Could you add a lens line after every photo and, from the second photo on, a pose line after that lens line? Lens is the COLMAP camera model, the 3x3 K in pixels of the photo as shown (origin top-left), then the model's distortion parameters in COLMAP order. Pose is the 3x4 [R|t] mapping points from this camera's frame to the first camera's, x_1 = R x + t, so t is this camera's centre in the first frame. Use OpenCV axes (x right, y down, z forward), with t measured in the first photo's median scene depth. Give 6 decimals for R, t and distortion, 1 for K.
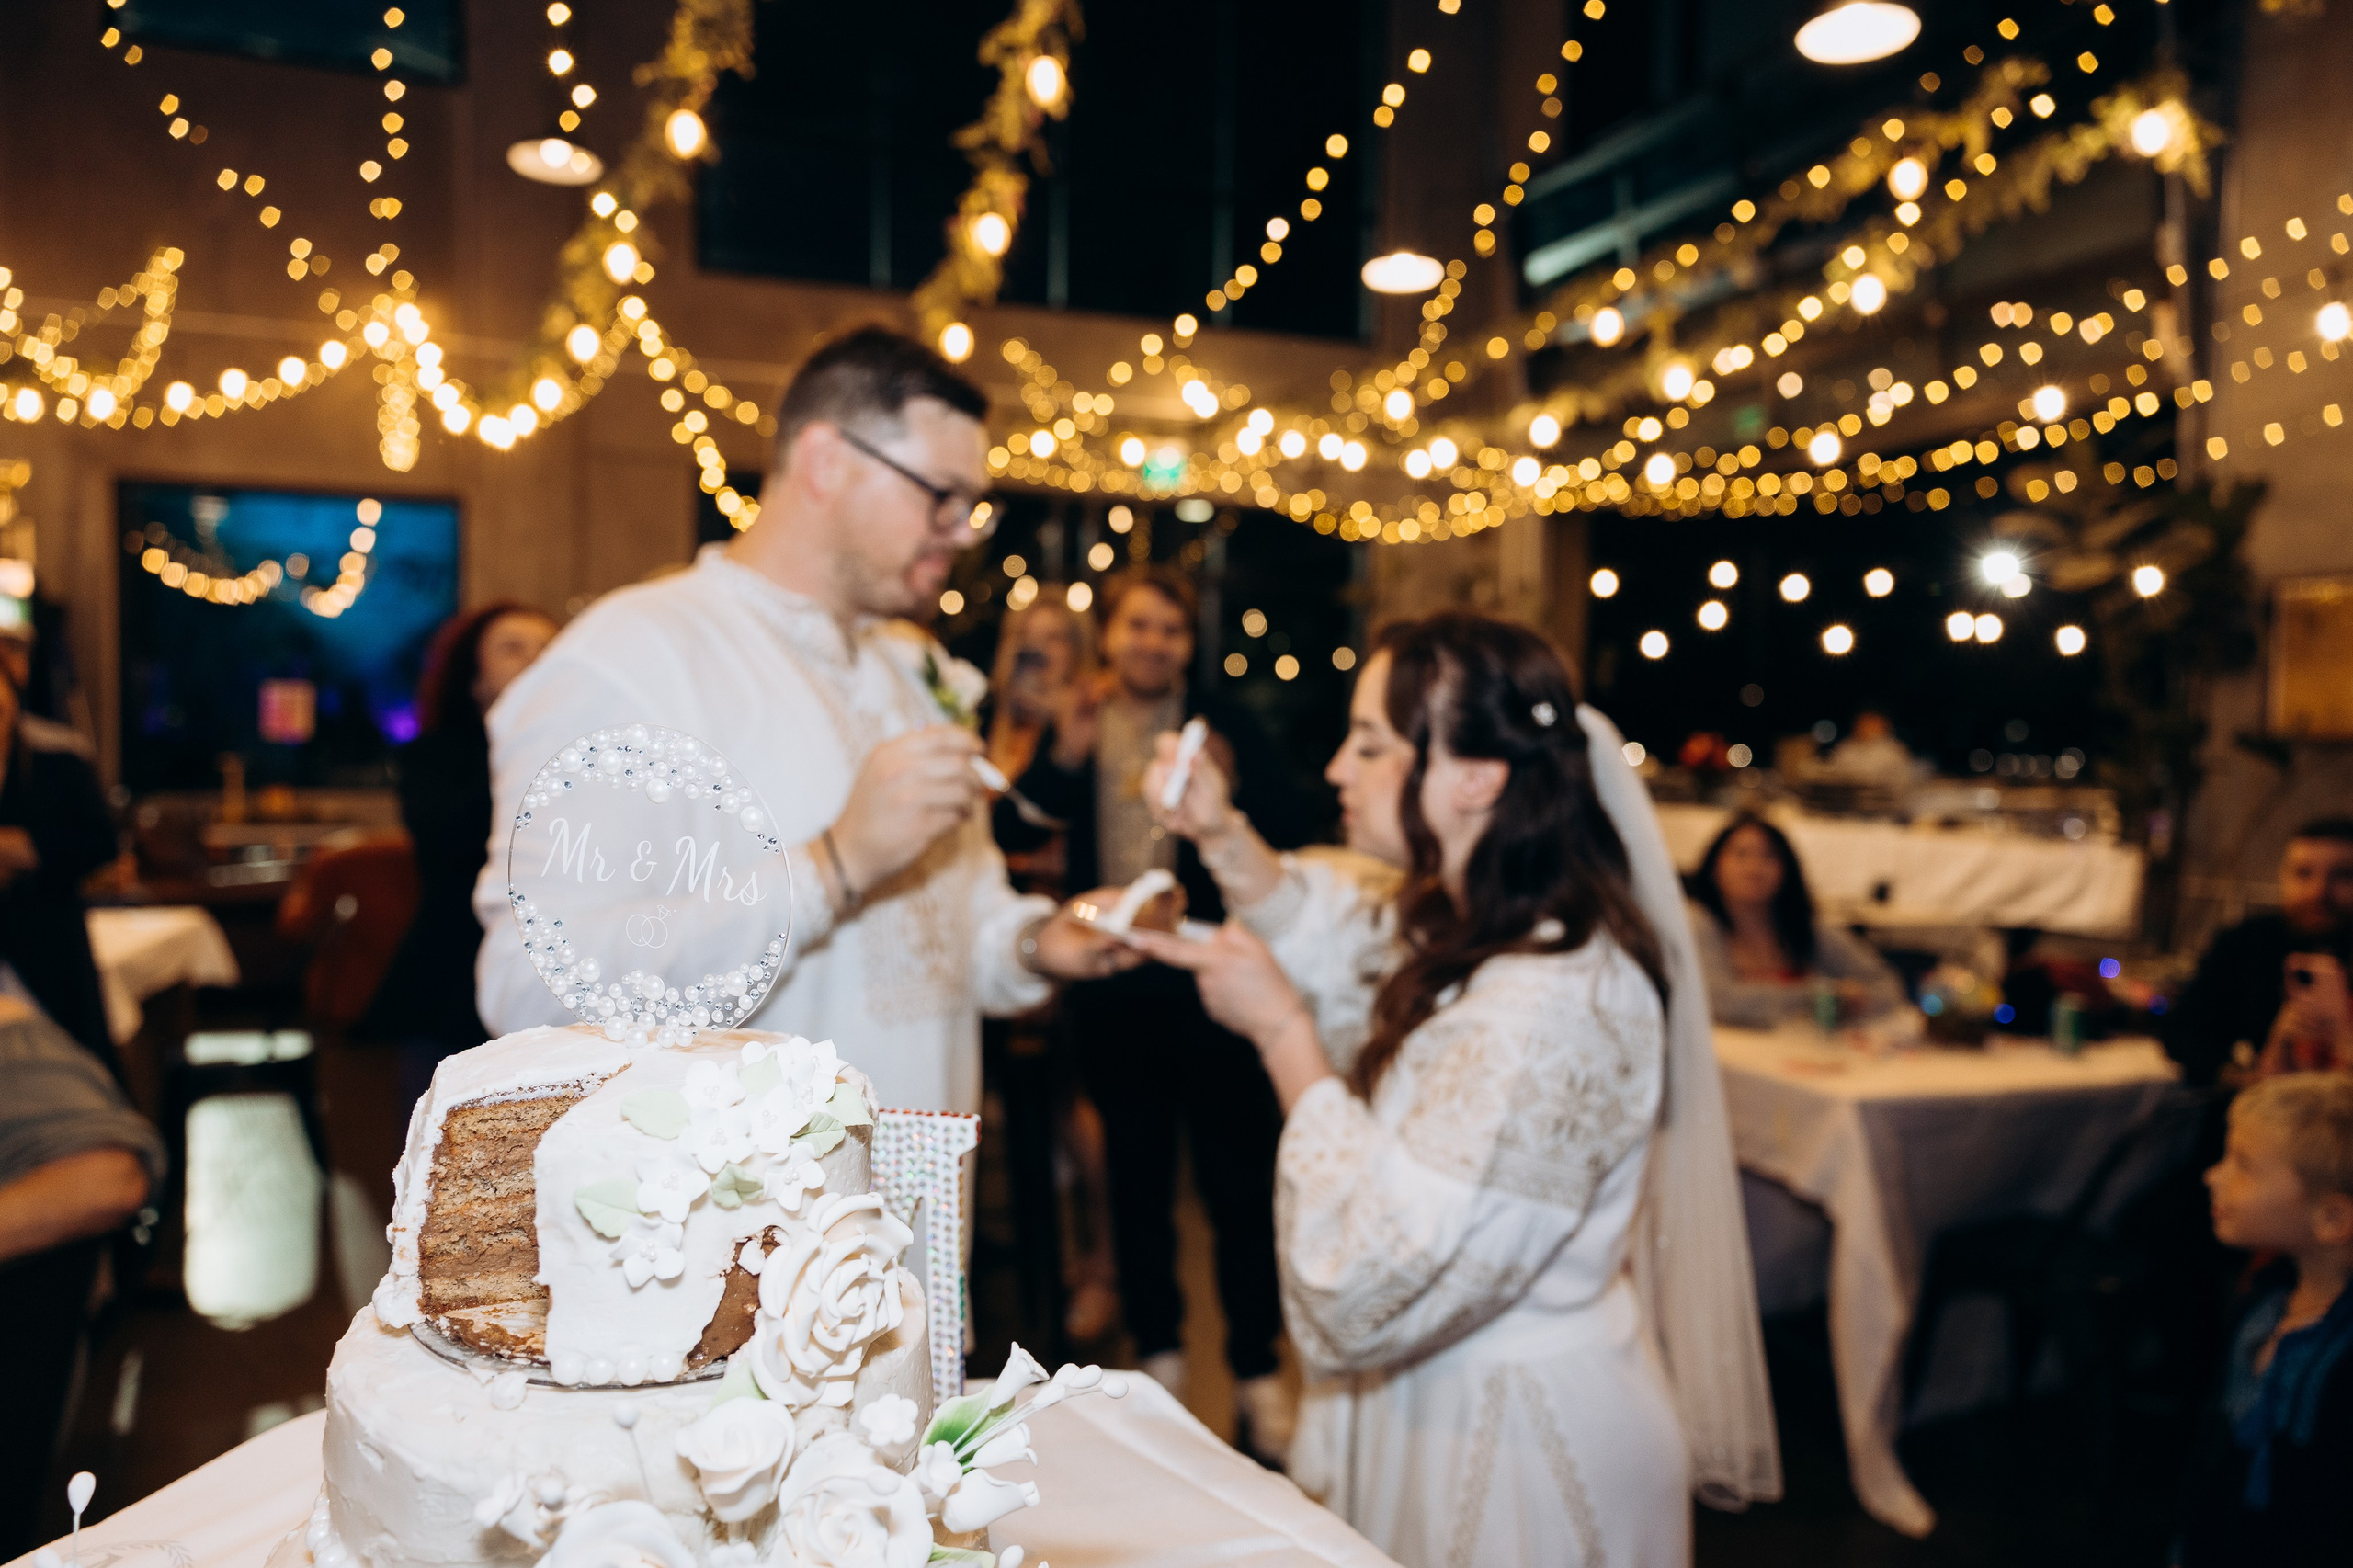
lens RADIAL K [[1597.3, 0, 1183.2], [0, 1597.3, 795.7], [0, 0, 1]] dist [0.012748, 0.001896]
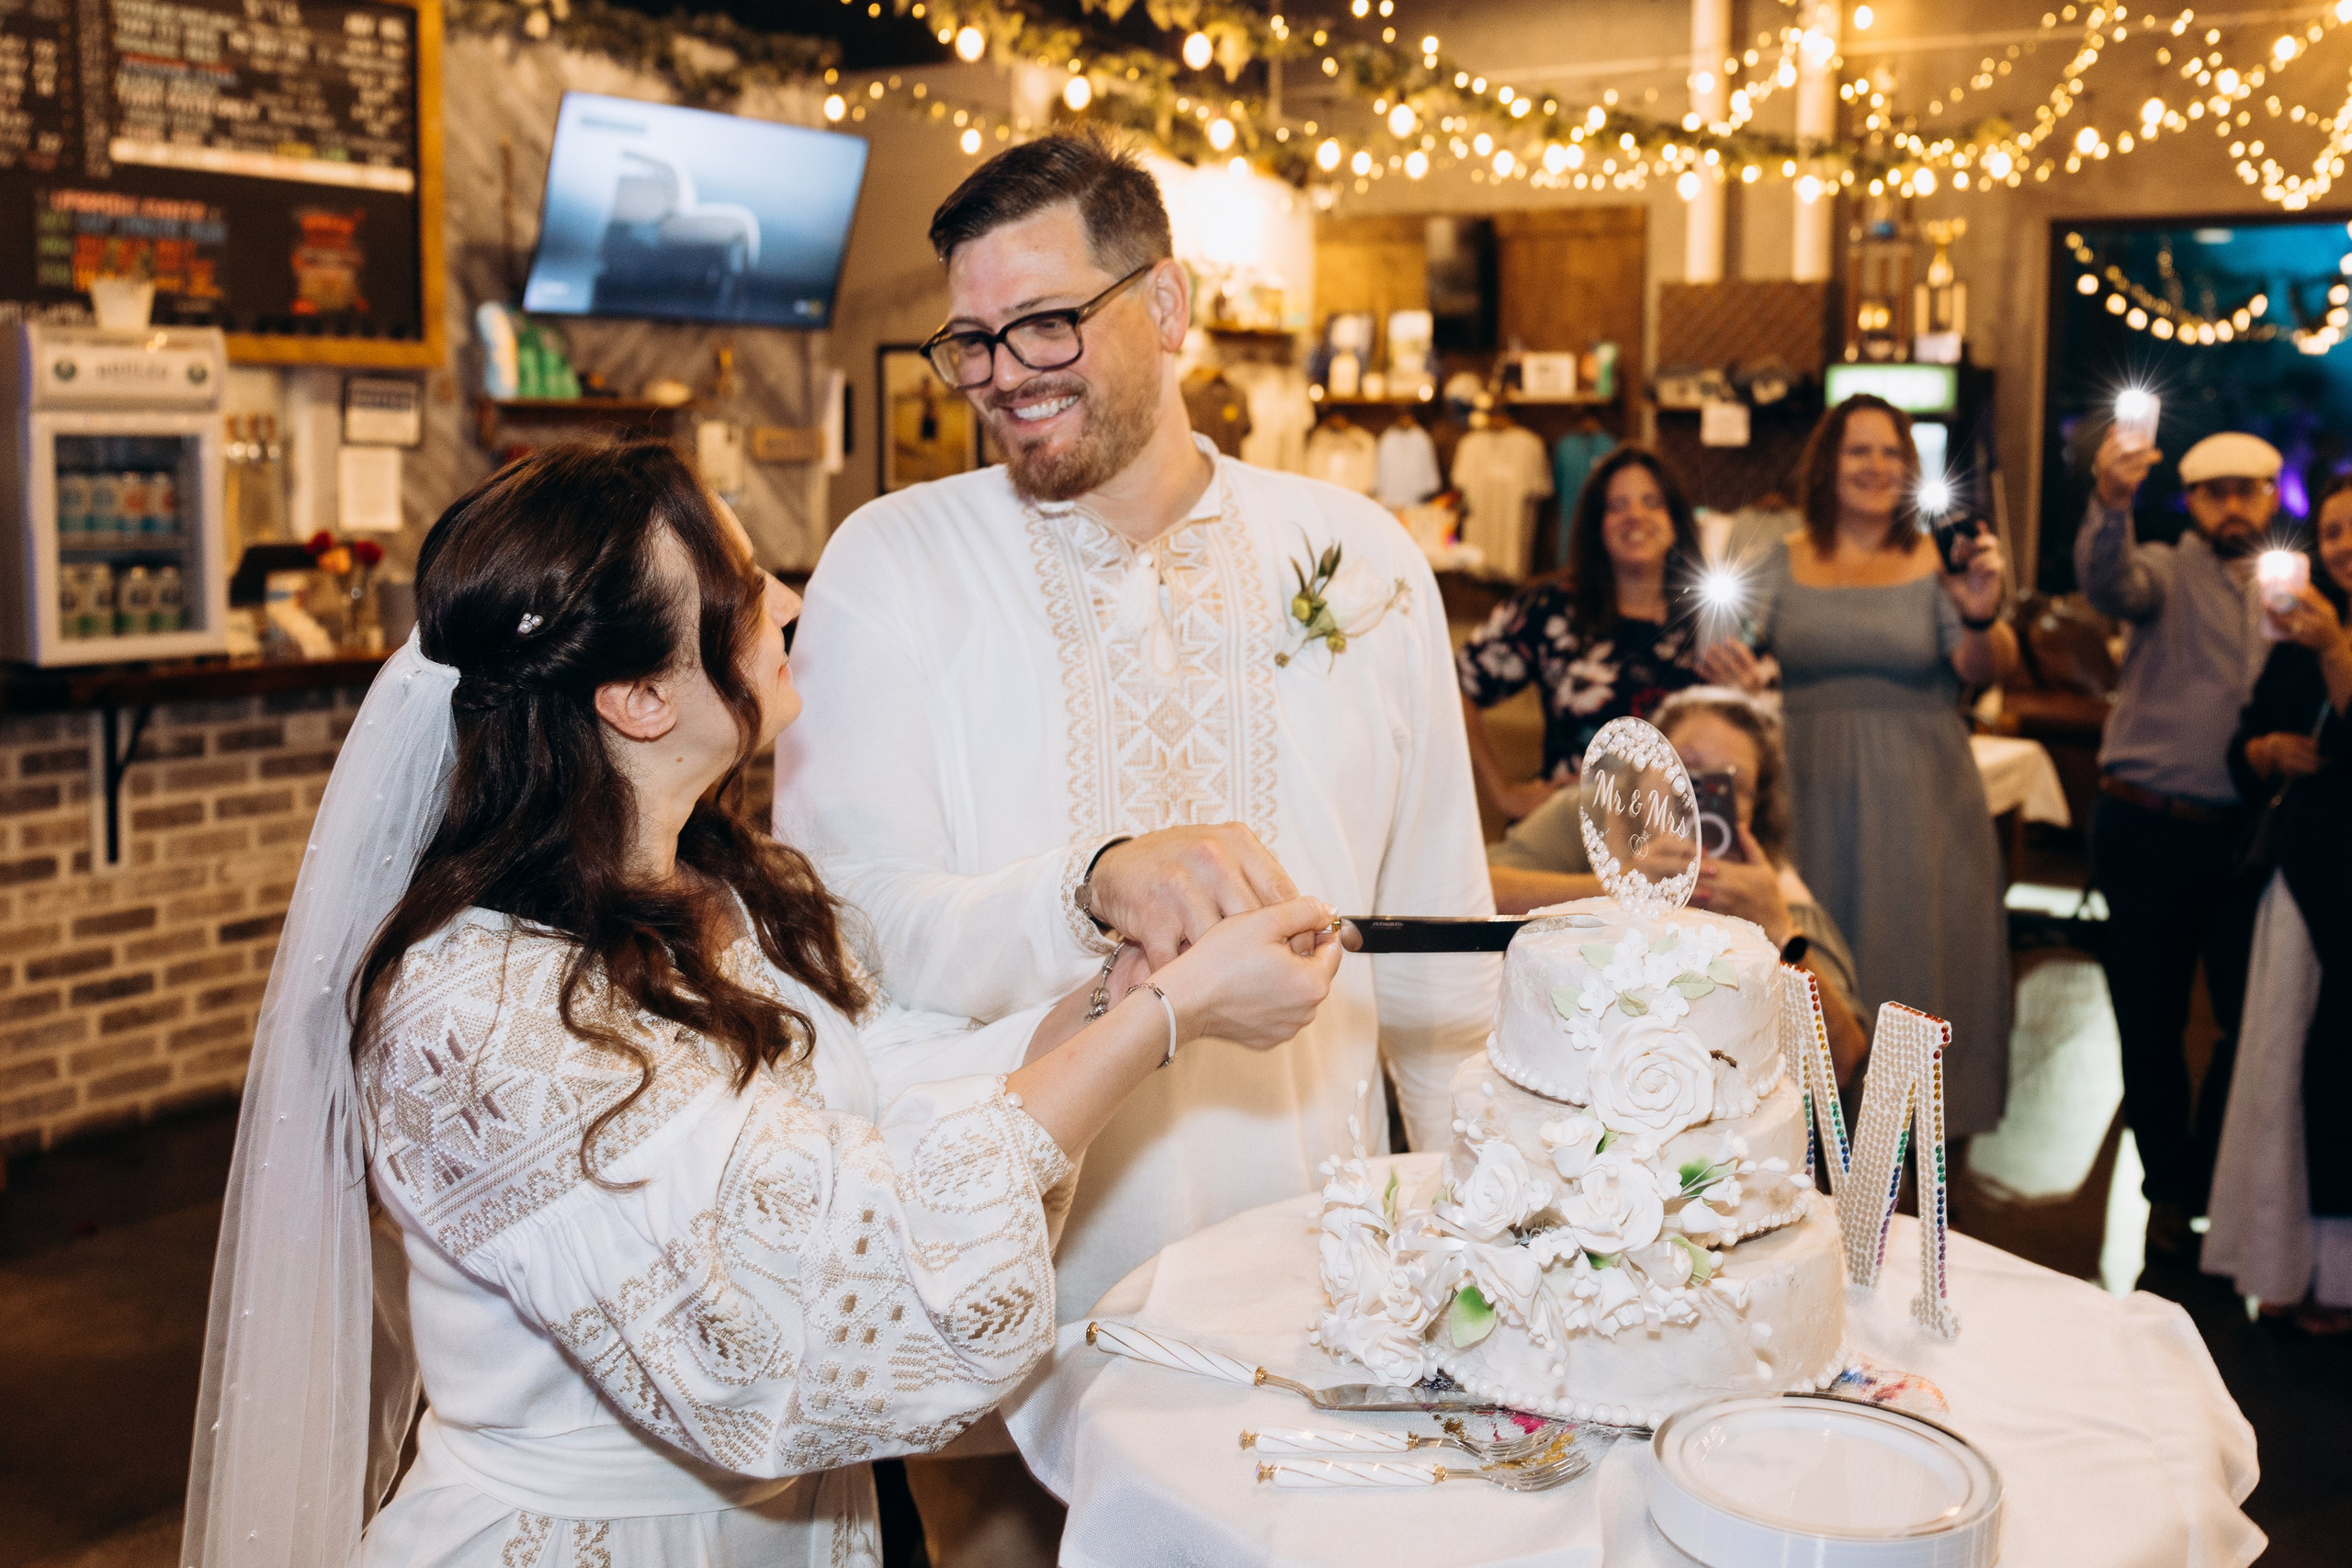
lens RADIAL K [[2279.0, 0, 1372.9], [0, 2279.0, 603.9], [0, 0, 1]] dist [-0.009238, 0.017991]
pose [[0.618007, 0.048174, -0.784695, 0.212797], [-0.042535, 0.998708, 0.027813, -0.032880], [0.785021, 0.016188, 0.619257, -0.105443]]
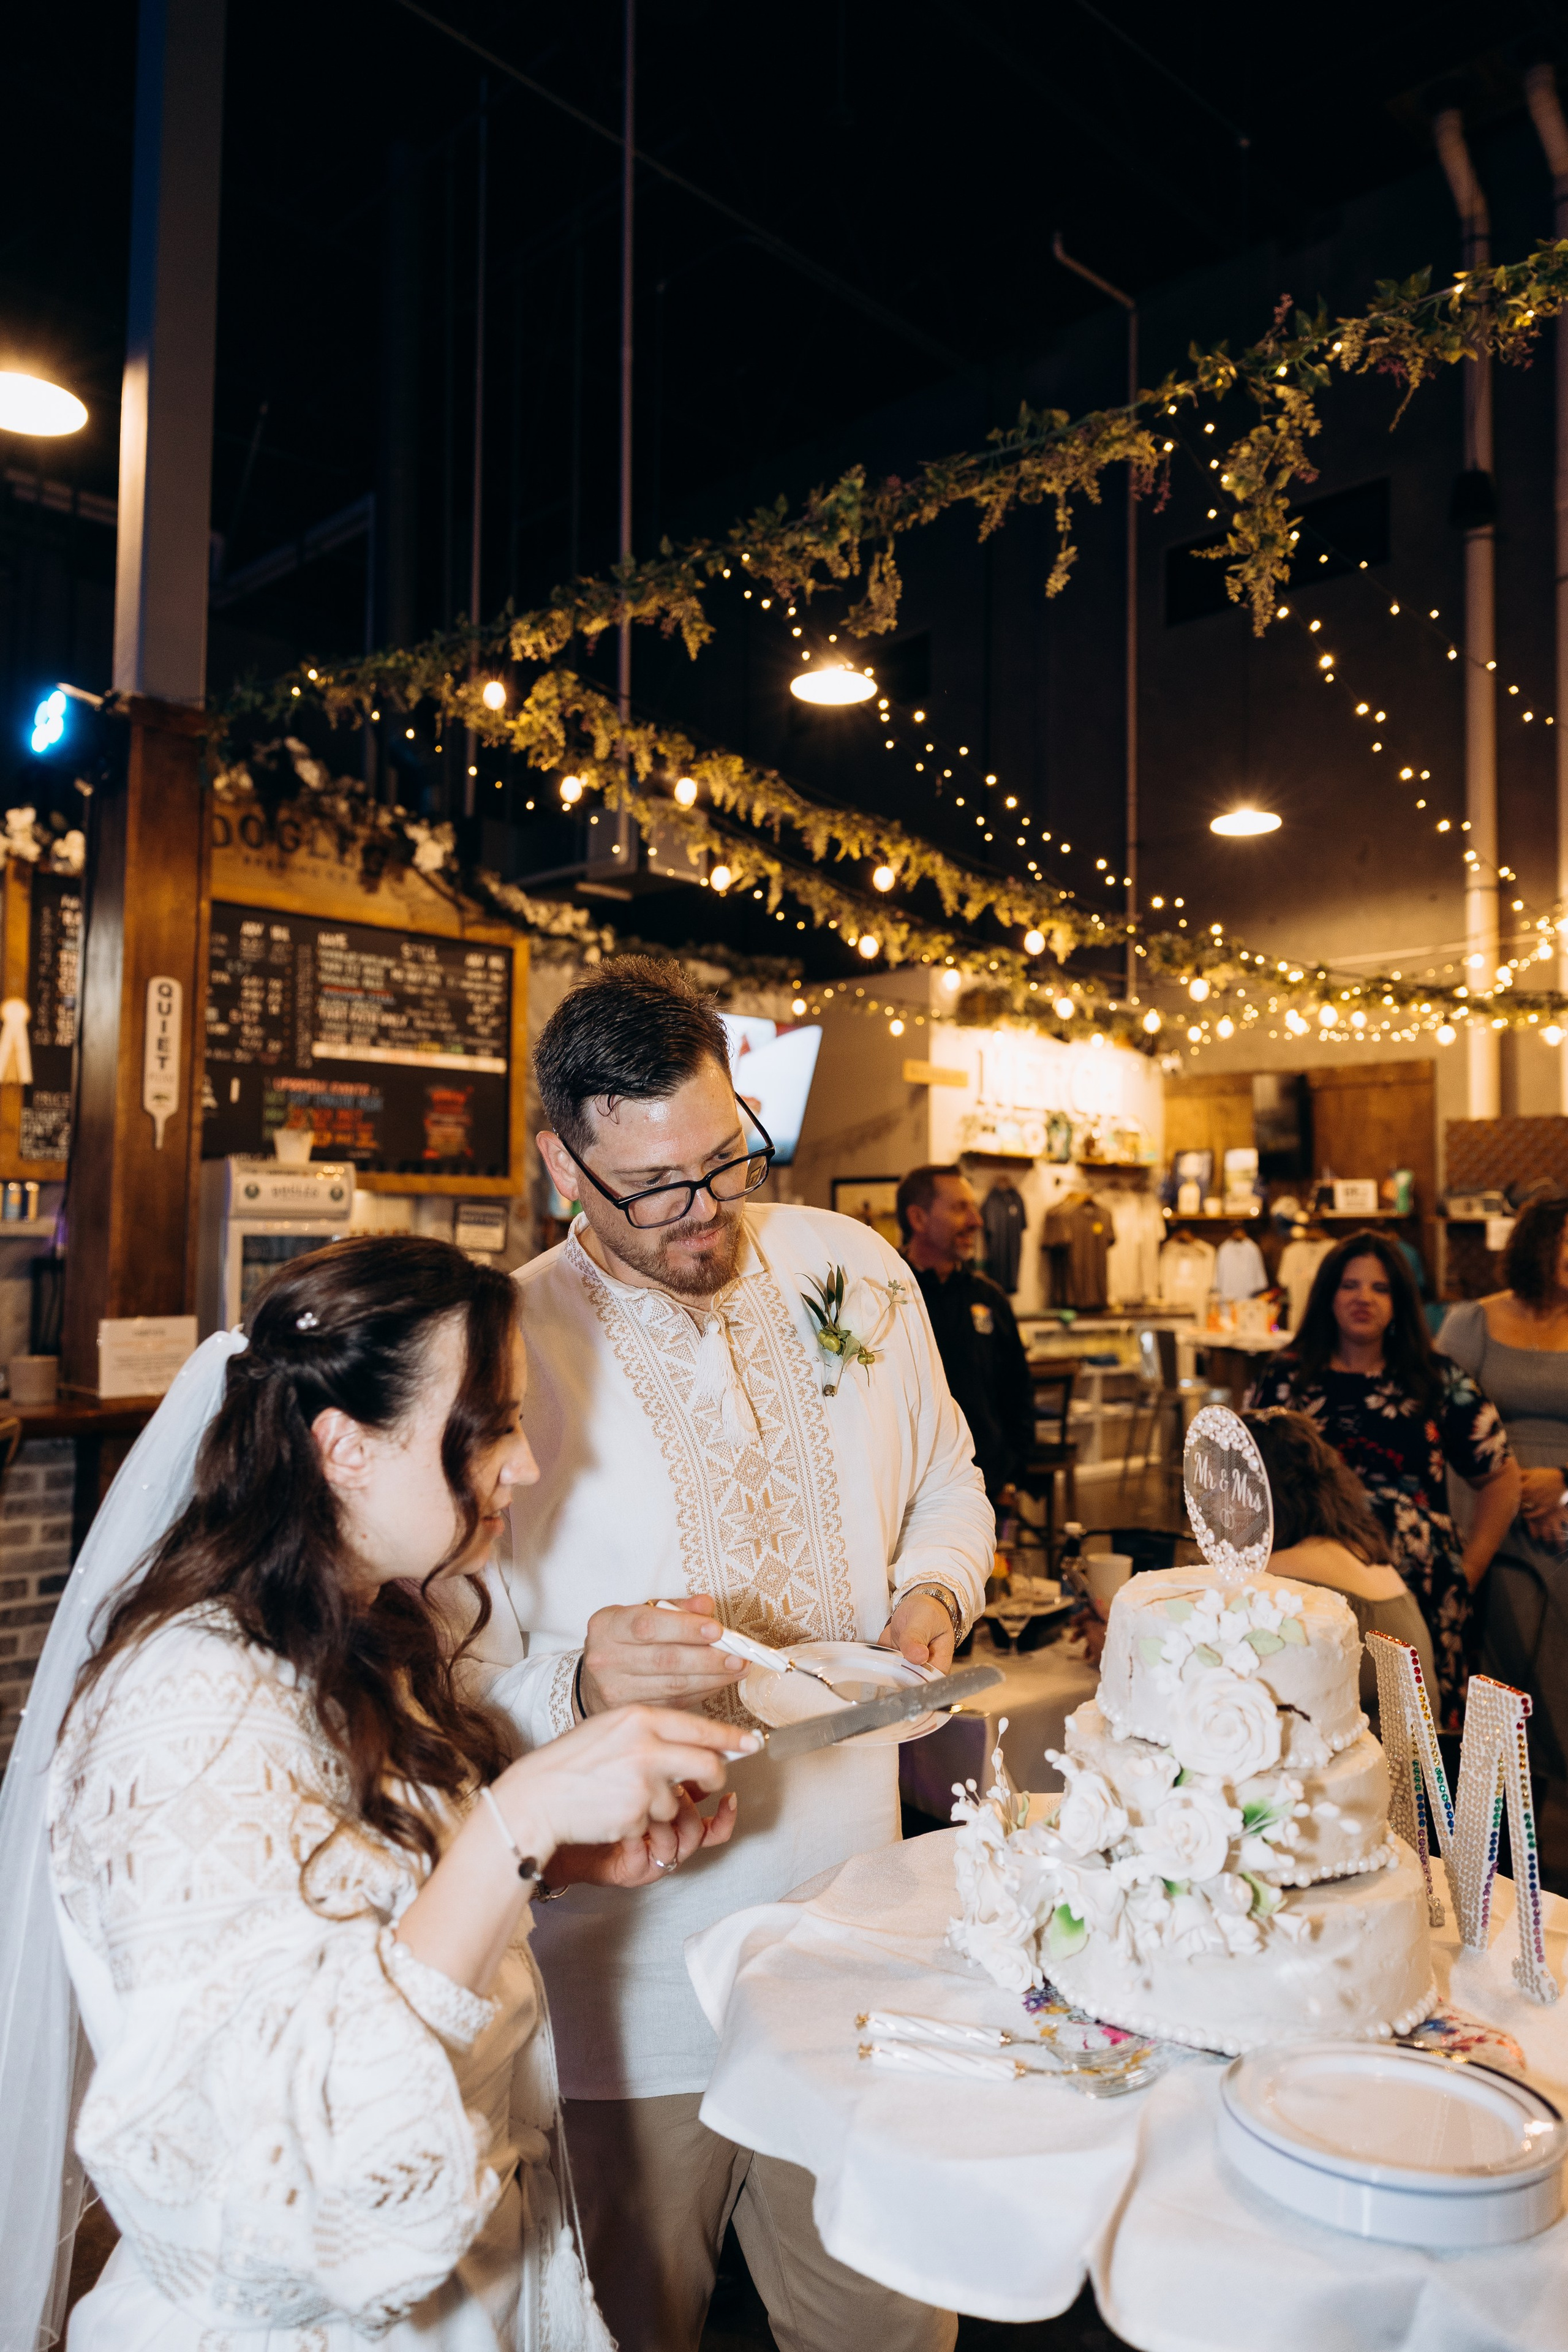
lens RADIAL K [[1720.0, 0, 790.2], [0, 1720.0, 1142.5], [0, 0, 1]] dist [0.007074, 0.001867]
pose [[0.401043, -0.070895, -0.913312, 0.218492], [-0.049155, 0.993899, -0.098735, -0.018345], [0.914739, 0.084491, 0.395111, -0.045927]]
